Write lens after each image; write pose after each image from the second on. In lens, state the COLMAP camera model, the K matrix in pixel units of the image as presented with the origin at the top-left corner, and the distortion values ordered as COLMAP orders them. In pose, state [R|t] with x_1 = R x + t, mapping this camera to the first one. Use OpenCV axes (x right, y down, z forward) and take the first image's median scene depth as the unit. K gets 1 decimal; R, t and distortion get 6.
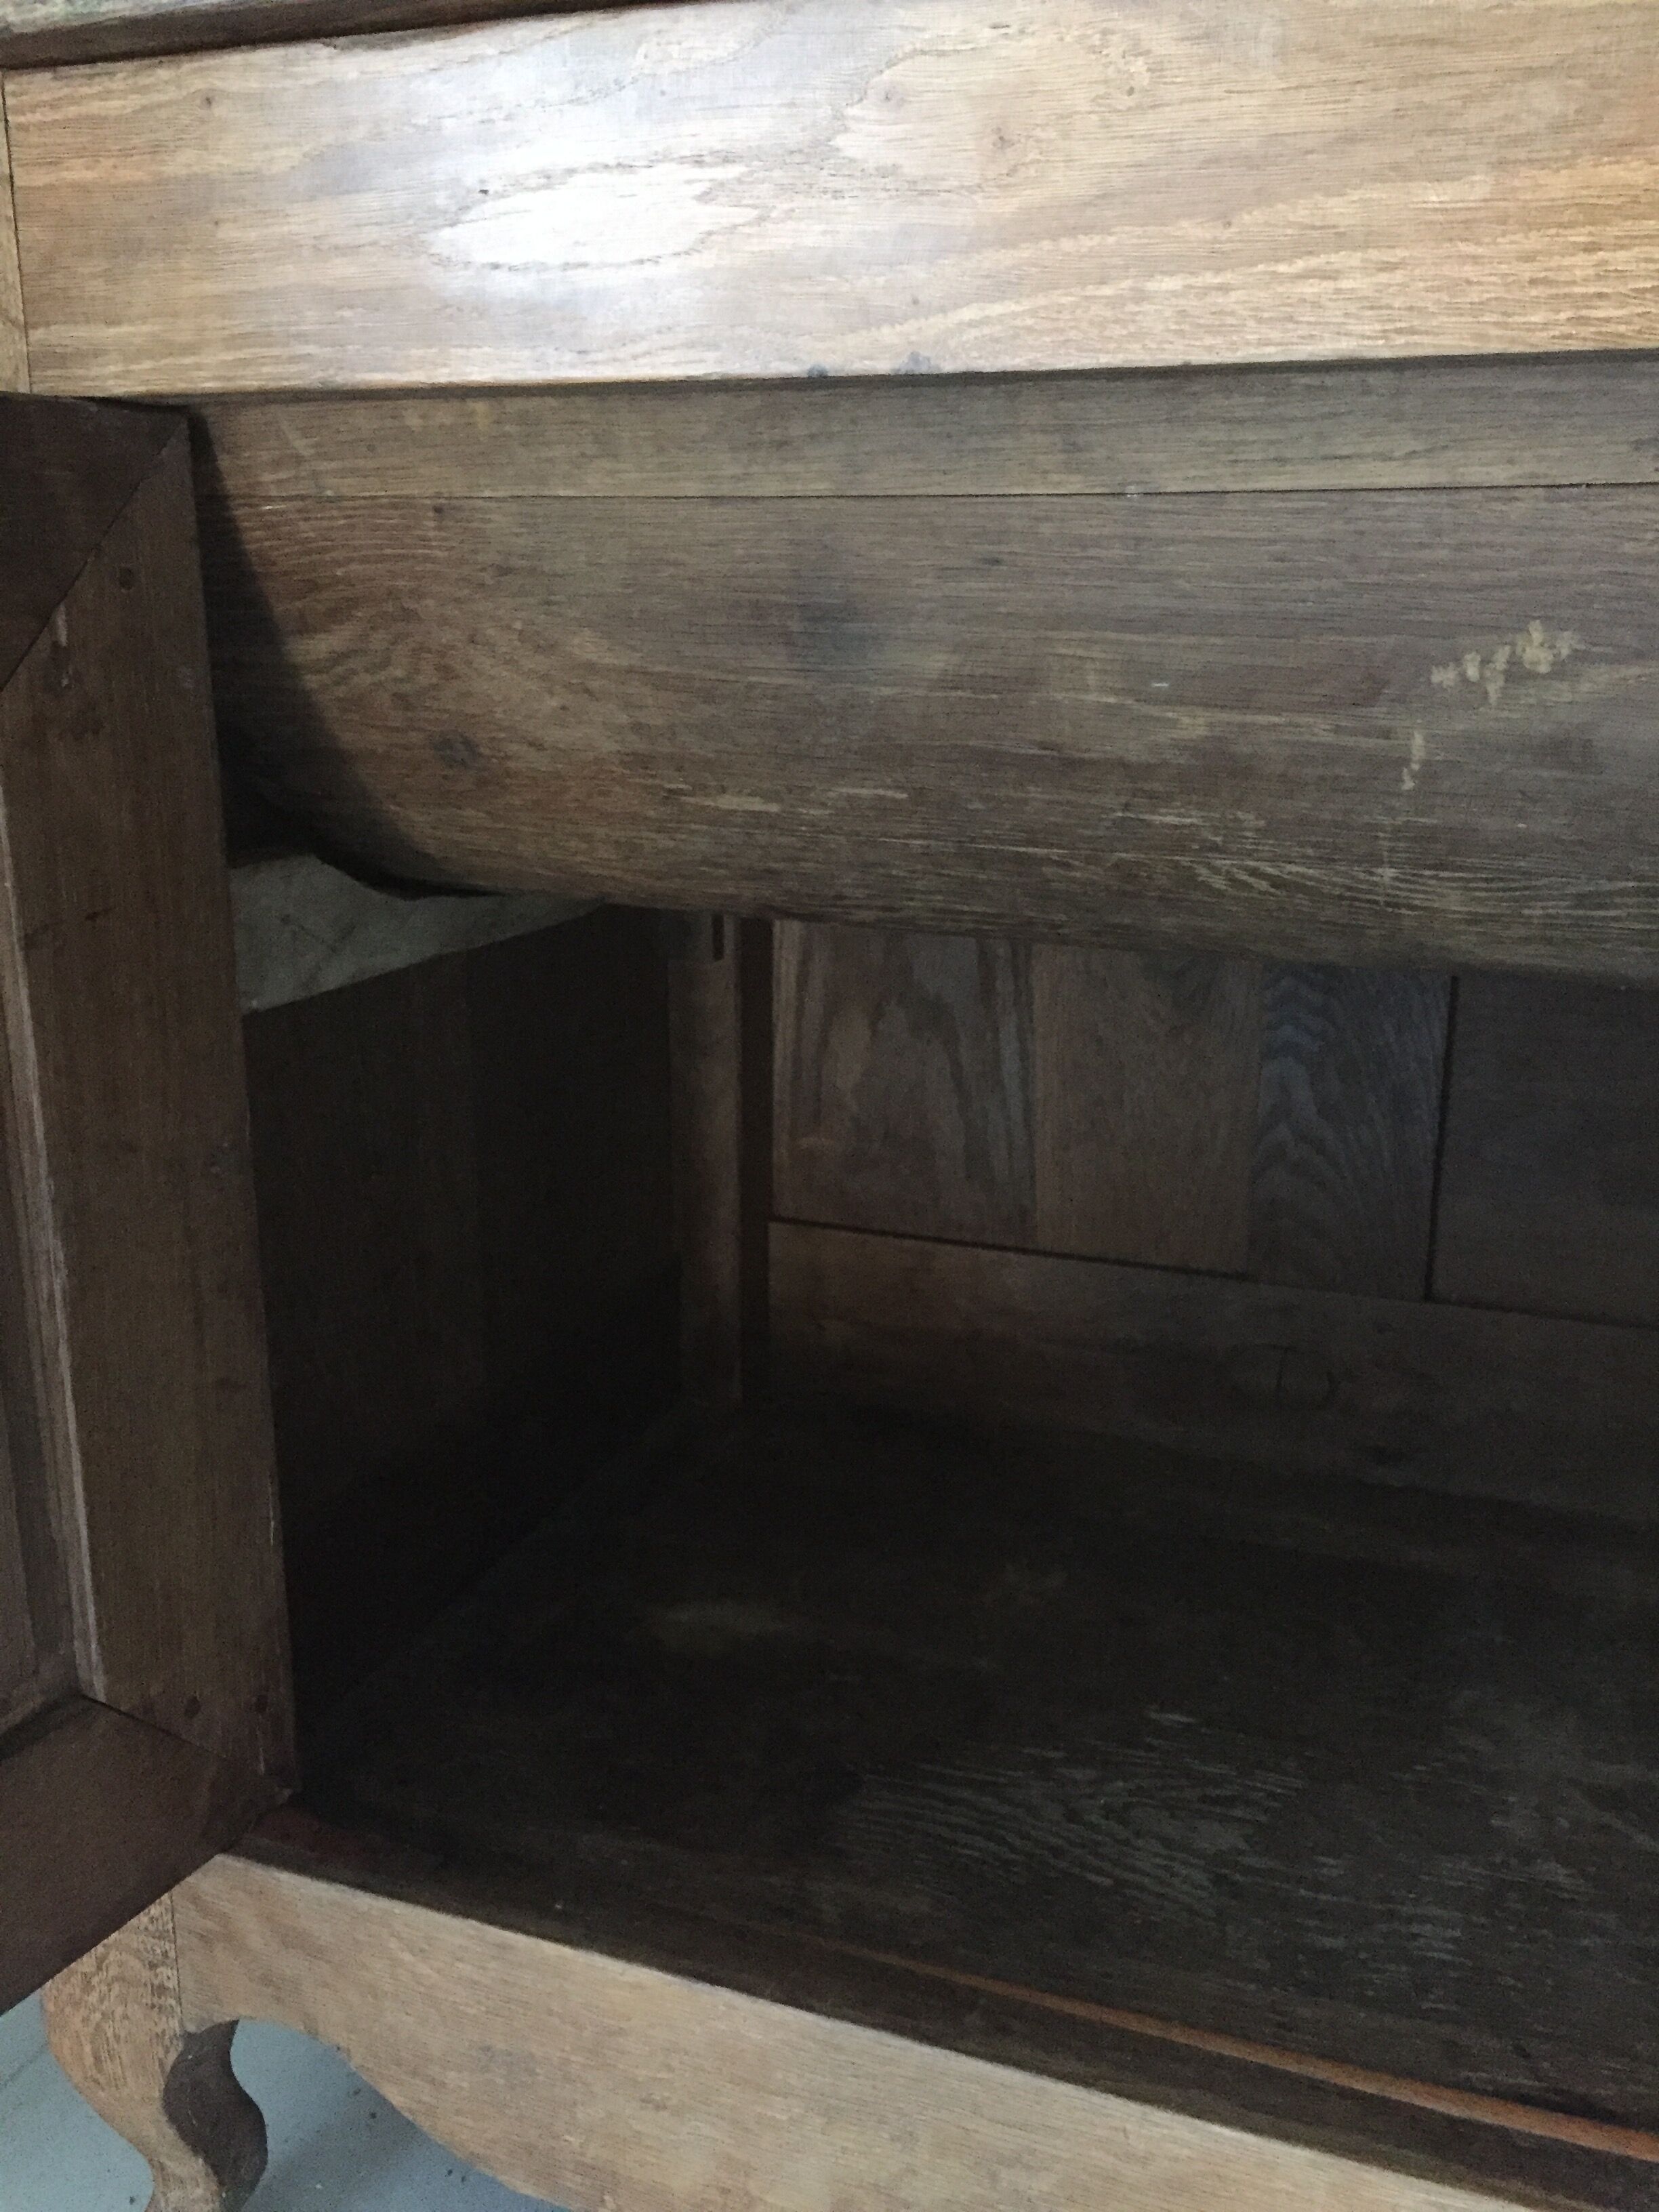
lens RADIAL K [[1900.8, 0, 830.4], [0, 1900.8, 1103.0], [0, 0, 1]] dist [0.089397, -0.116630]
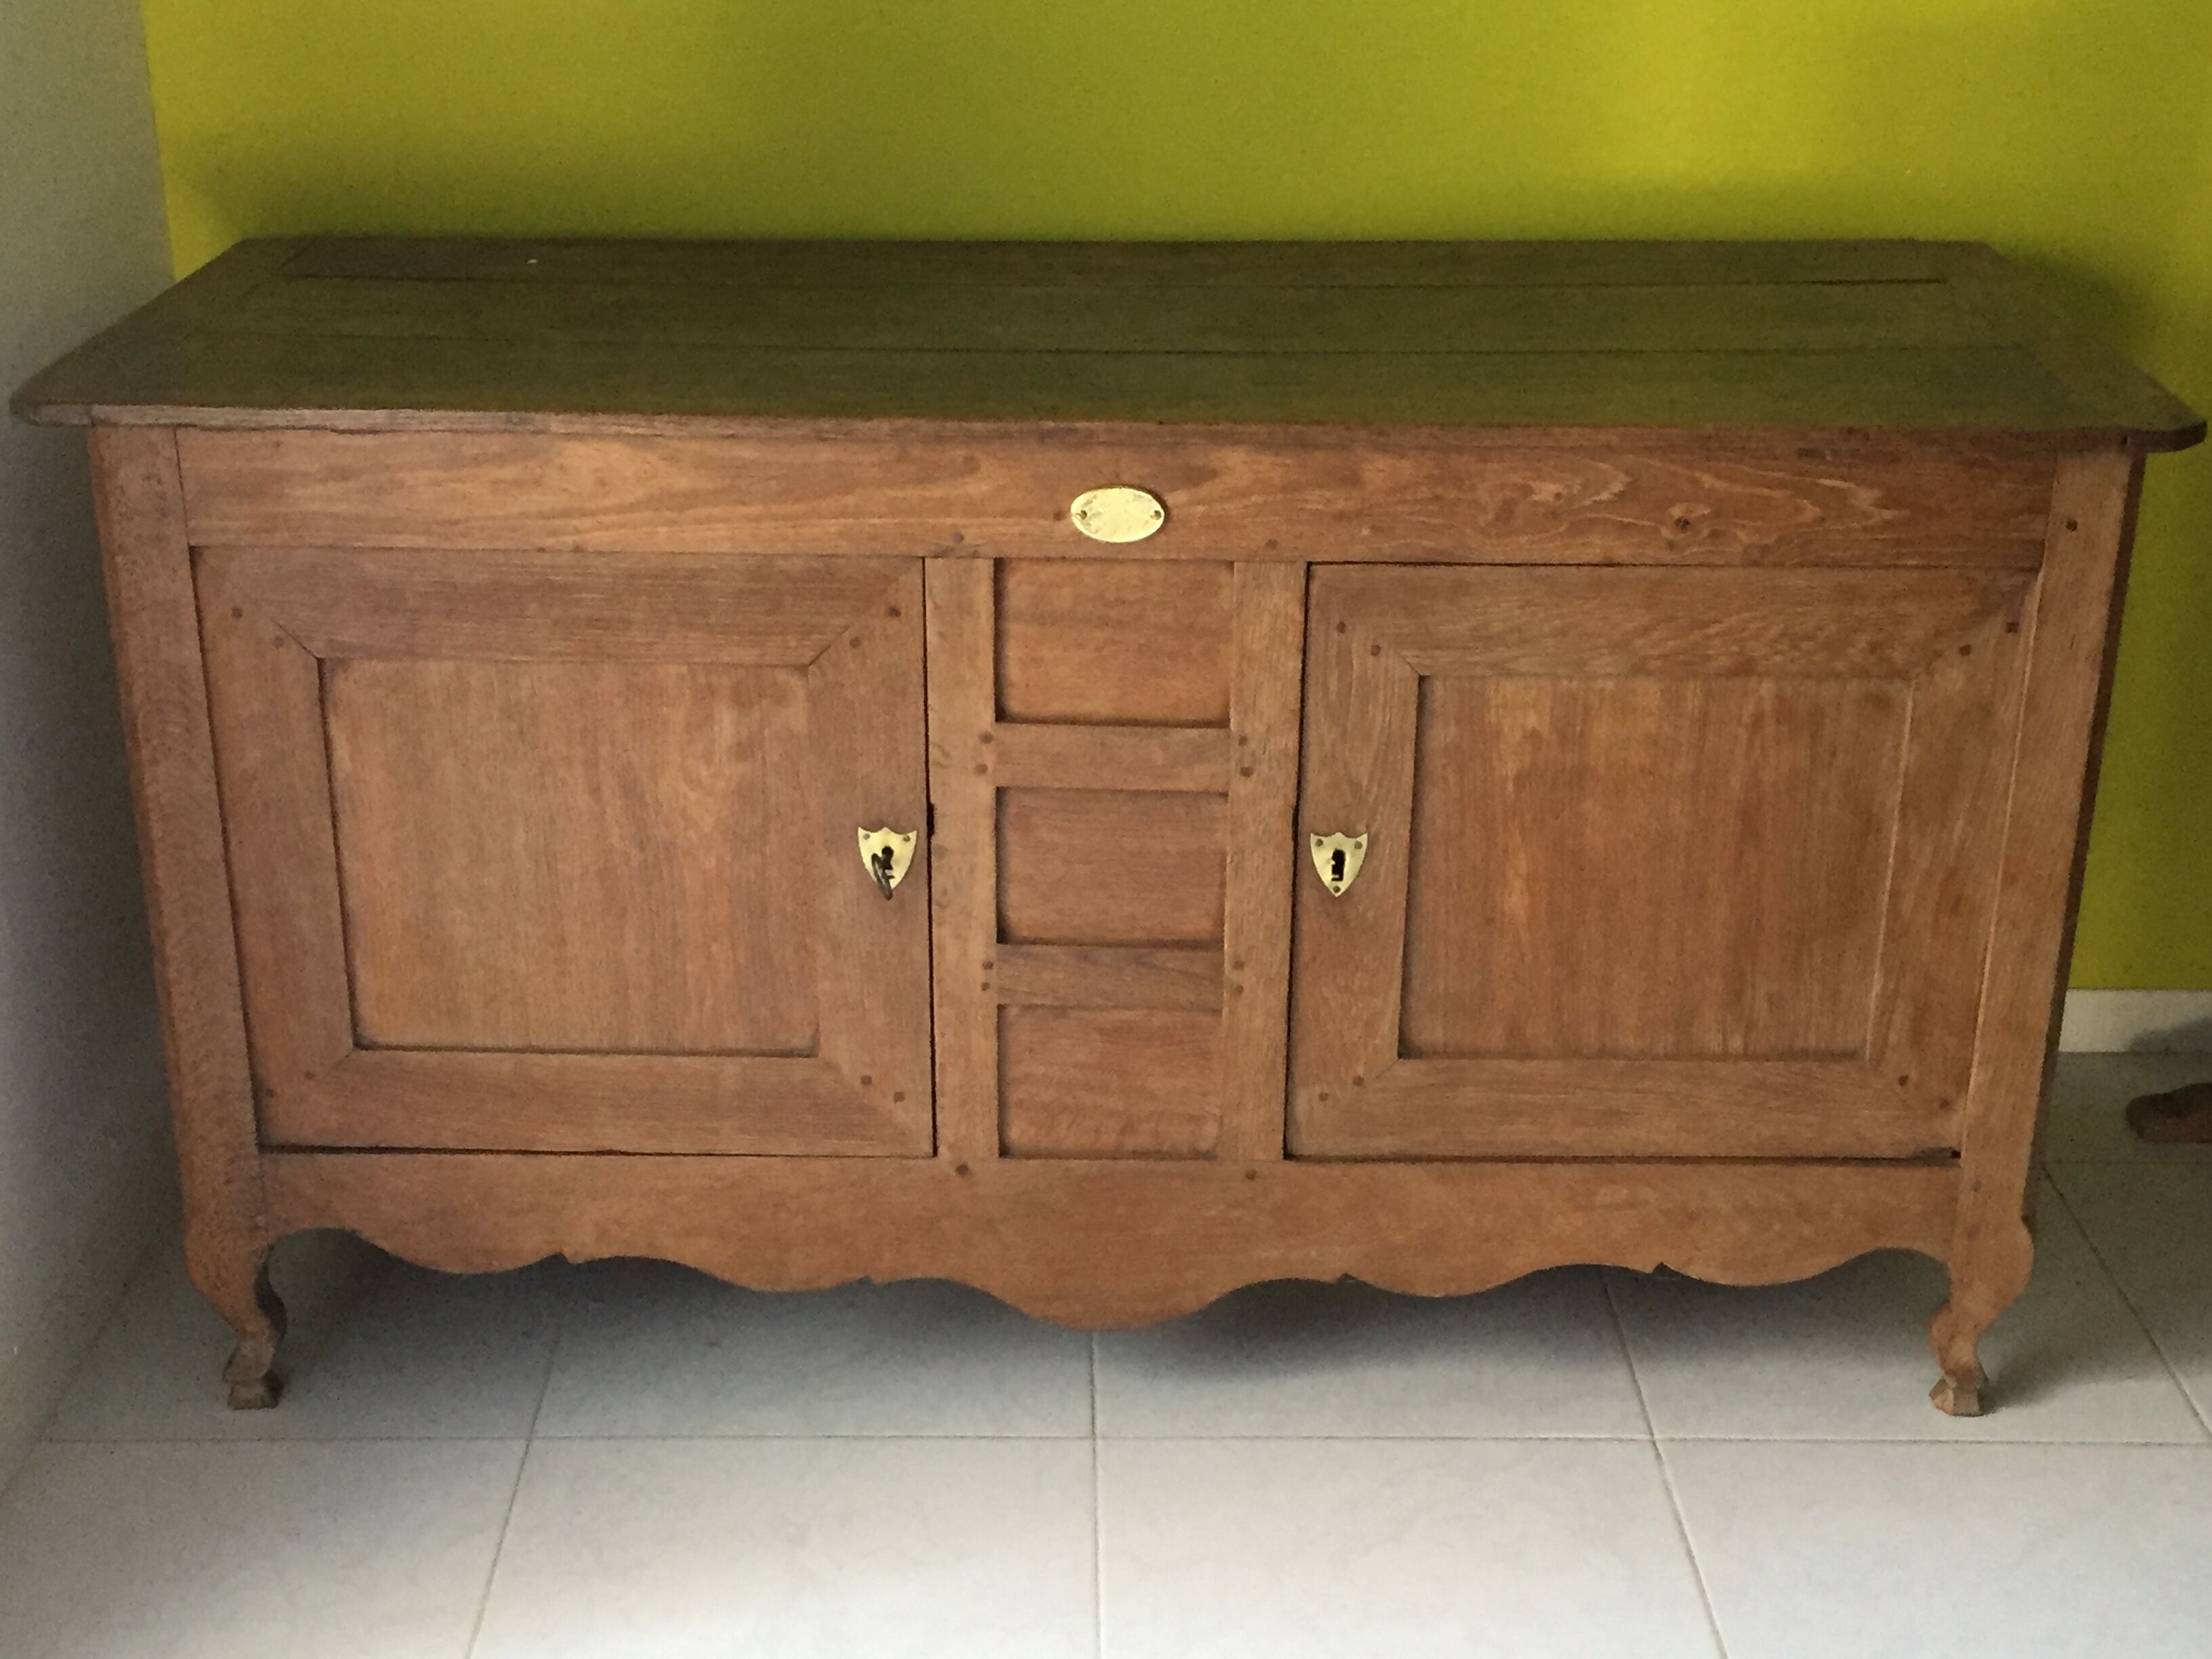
lens RADIAL K [[2980.7, 0, 1144.6], [0, 2980.7, 813.6], [0, 0, 1]] dist [0.059428, 0.000000]
pose [[0.934024, -0.131055, 0.332302, -0.566301], [0.085641, 0.985292, 0.147867, -0.470515], [-0.346793, -0.109653, 0.931510, -2.829168]]
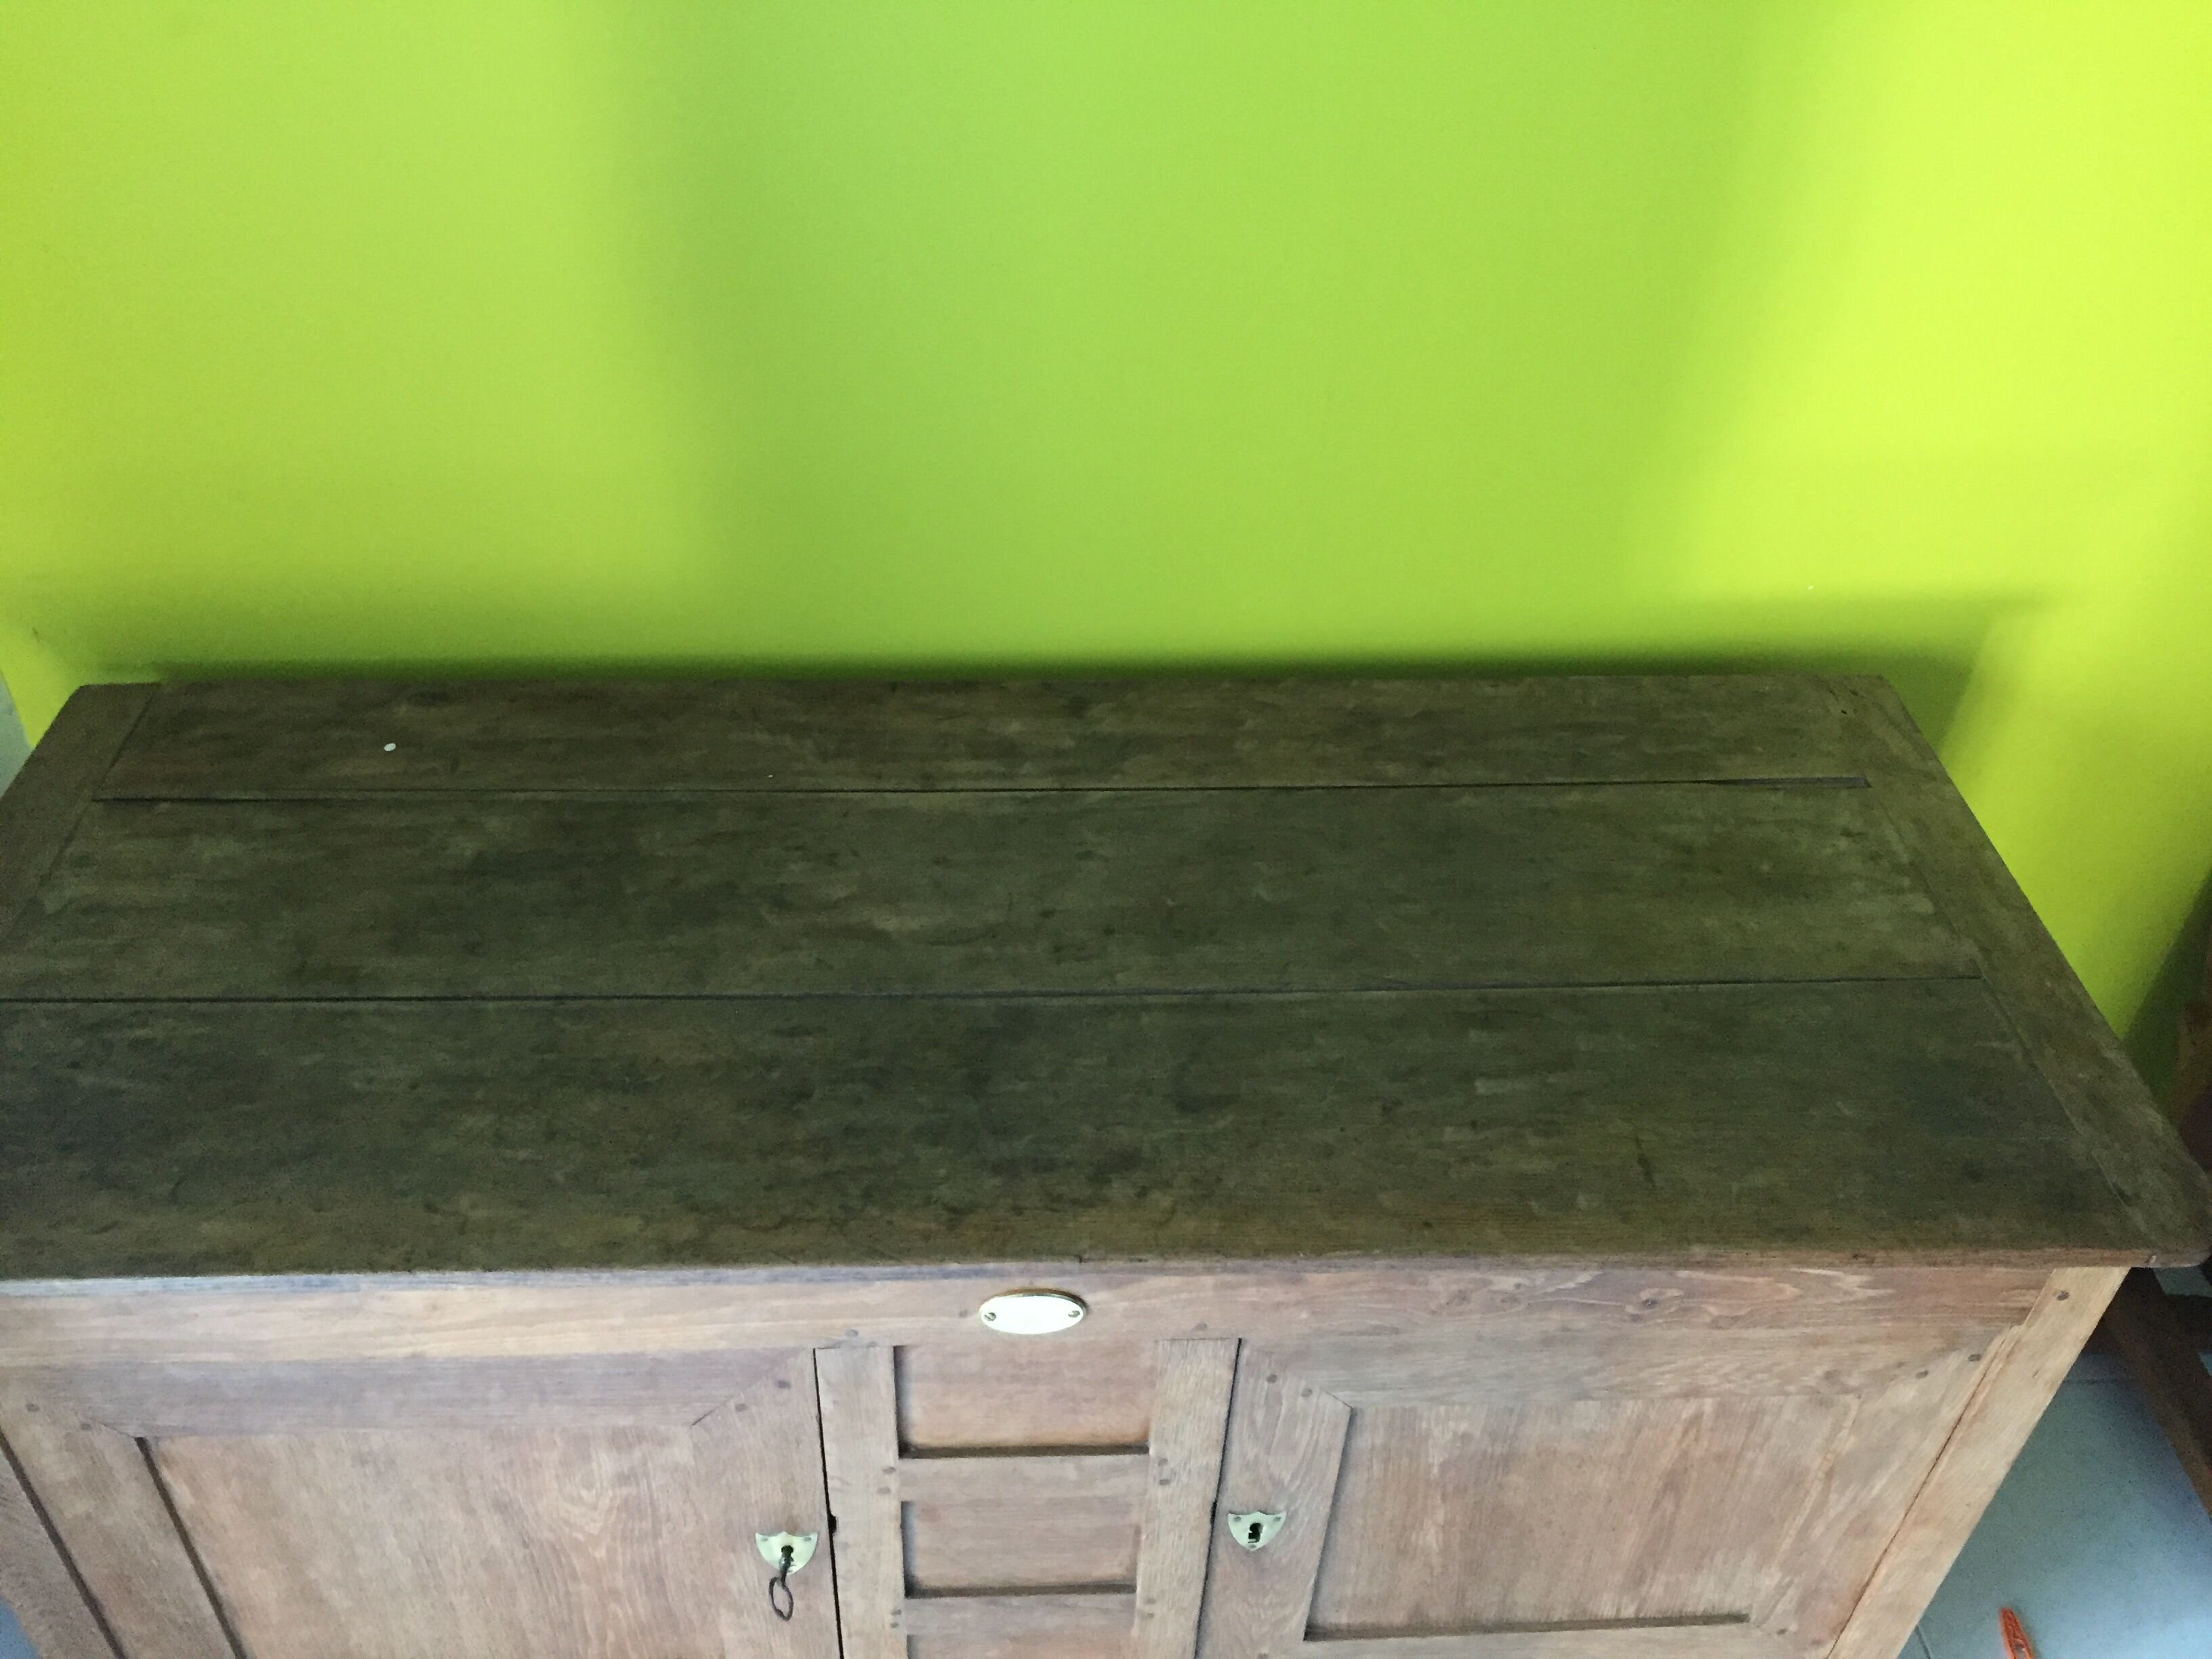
lens RADIAL K [[1900.8, 0, 1129.6], [0, 1900.8, 825.6], [0, 0, 1]] dist [0.089397, -0.116630]
pose [[0.914504, -0.223903, 0.336973, 0.166977], [0.065740, 0.904069, 0.422301, -1.634820], [-0.399201, -0.364043, 0.841493, -1.011446]]
